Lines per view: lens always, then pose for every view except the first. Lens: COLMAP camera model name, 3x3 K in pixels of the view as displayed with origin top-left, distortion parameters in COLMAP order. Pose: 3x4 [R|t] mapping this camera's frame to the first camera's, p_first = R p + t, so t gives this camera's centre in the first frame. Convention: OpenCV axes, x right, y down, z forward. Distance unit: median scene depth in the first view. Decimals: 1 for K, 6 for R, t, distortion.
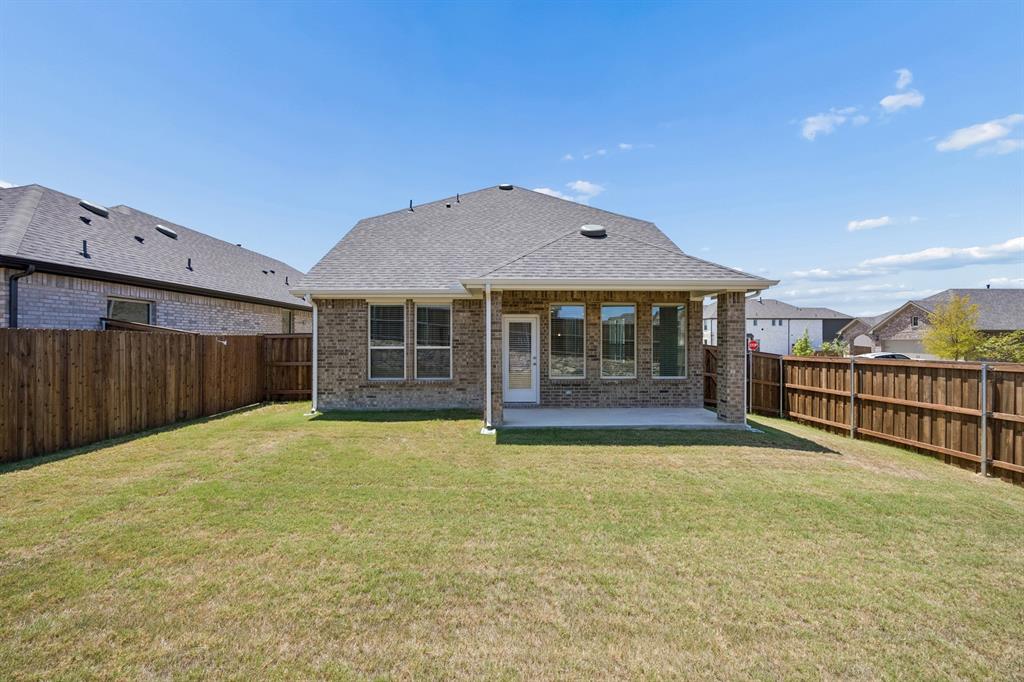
lens RADIAL K [[407.8, 0, 510.8], [0, 407.8, 342.2], [0, 0, 1]] dist [0.002448, 0.000058]
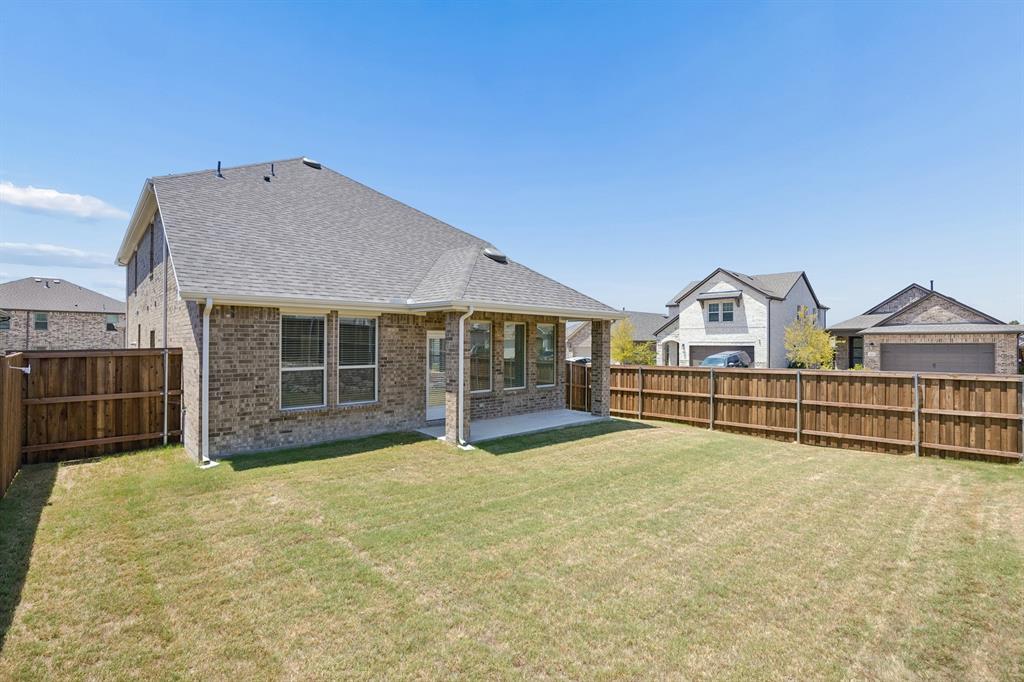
lens RADIAL K [[502.9, 0, 515.7], [0, 502.9, 342.2], [0, 0, 1]] dist [-0.001039, -0.000203]
pose [[0.726840, 0.002771, 0.686802, -0.690496], [-0.001246, 0.999996, -0.002716, -0.037671], [-0.686806, 0.001119, 0.726840, -0.015039]]
